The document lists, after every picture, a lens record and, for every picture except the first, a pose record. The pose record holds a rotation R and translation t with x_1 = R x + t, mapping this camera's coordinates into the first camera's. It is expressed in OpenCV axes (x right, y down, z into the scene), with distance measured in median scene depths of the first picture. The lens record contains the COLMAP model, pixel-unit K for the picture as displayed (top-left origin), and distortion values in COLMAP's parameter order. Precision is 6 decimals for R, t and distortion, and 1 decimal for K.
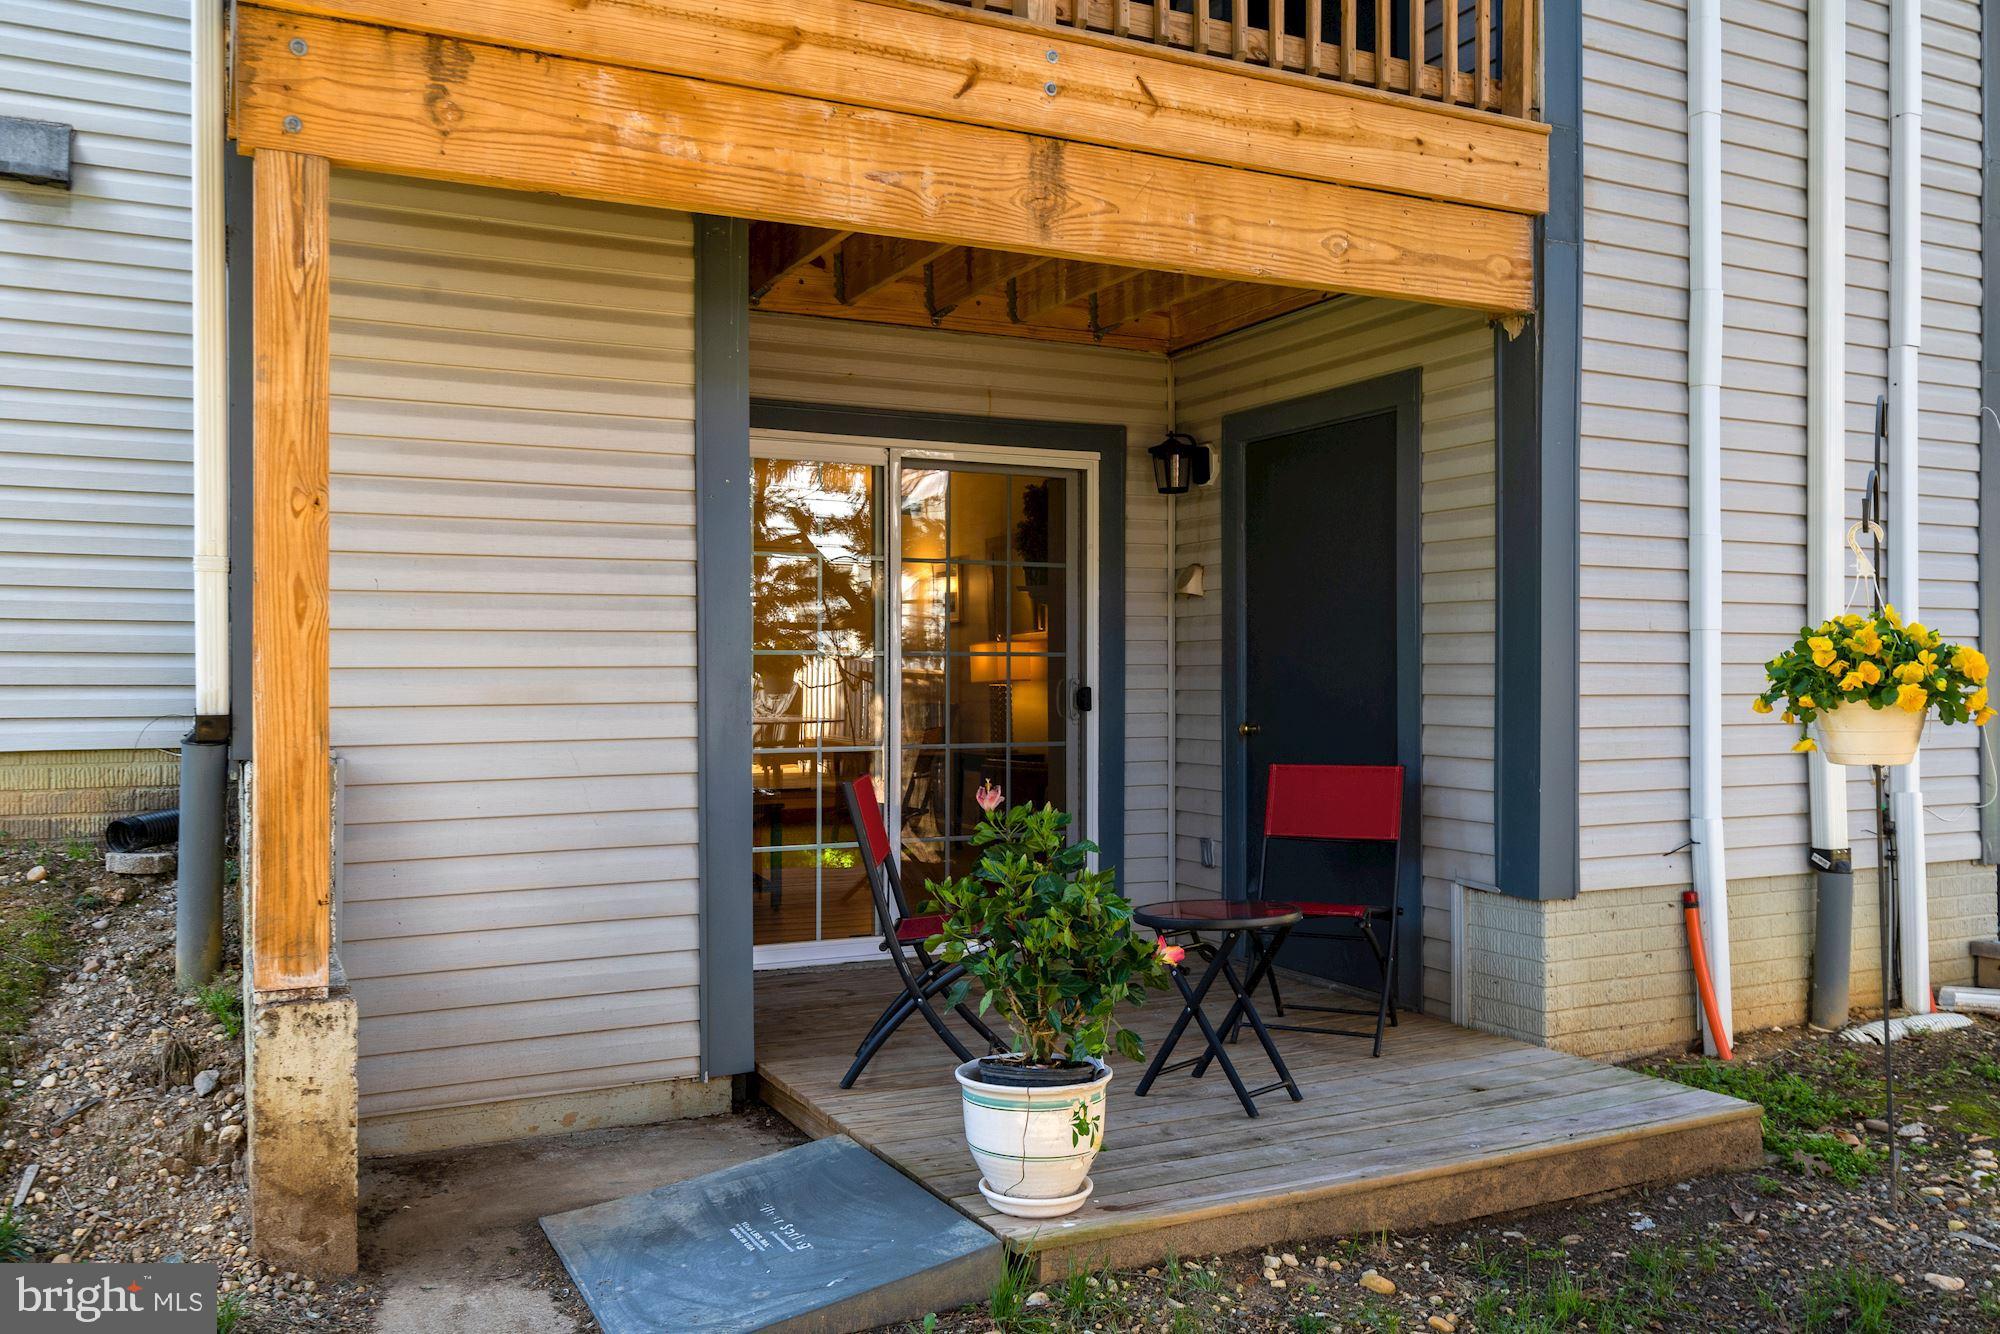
lens RADIAL K [[1586.9, 0, 996.5], [0, 1586.9, 664.1], [0, 0, 1]] dist [0.010523, 0.002011]
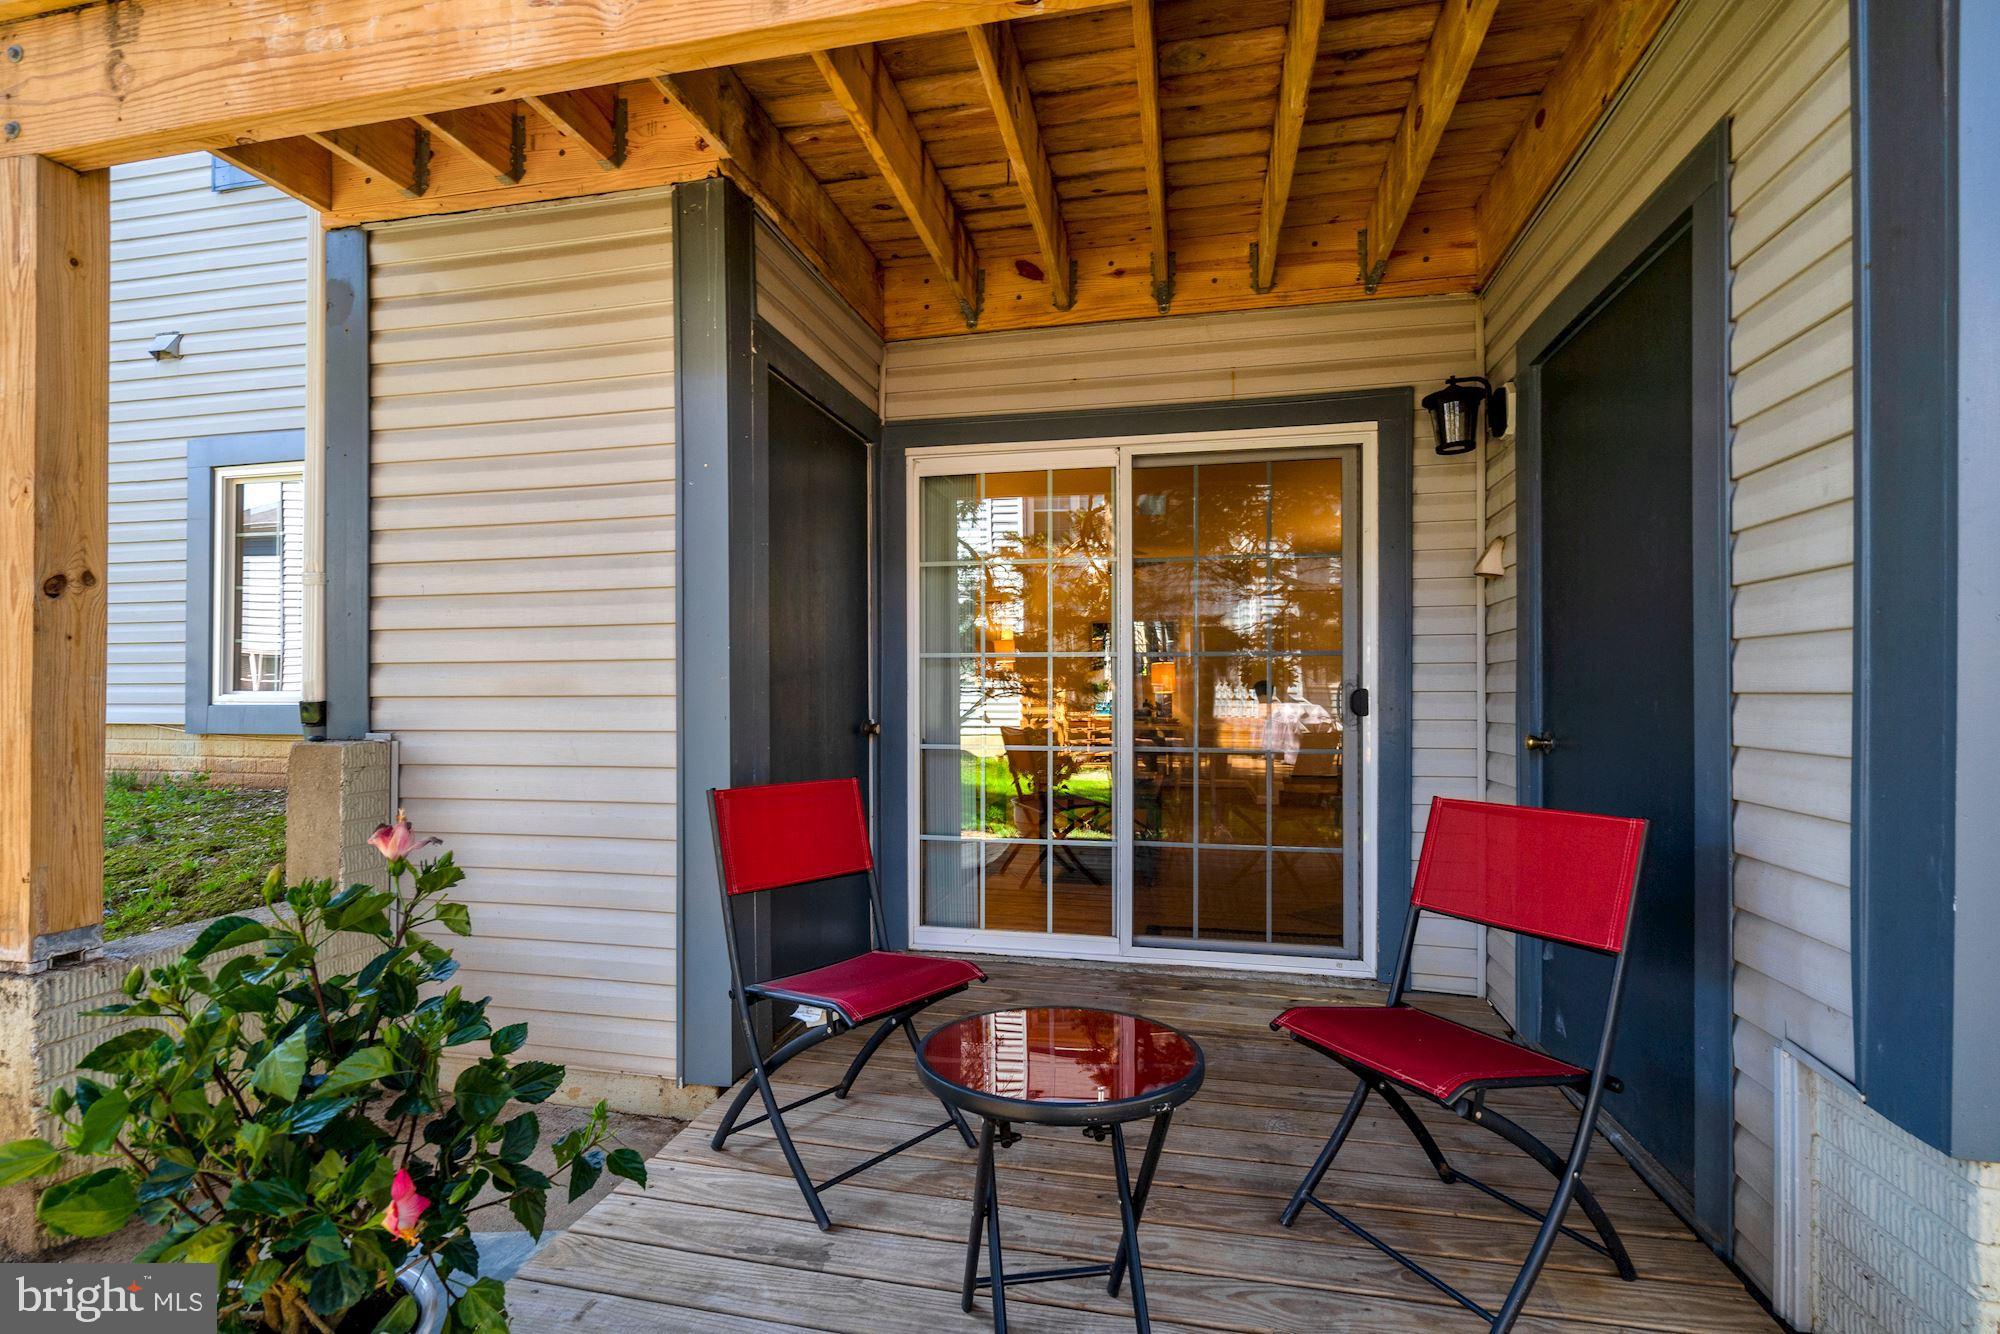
lens RADIAL K [[914.8, 0, 1002.8], [0, 914.8, 688.0], [0, 0, 1]] dist [0.000686, -0.000250]
pose [[0.777350, -0.001978, -0.629065, 0.352024], [0.001559, 0.999998, -0.001218, 0.022506], [0.629066, -0.000034, 0.777352, 0.757290]]
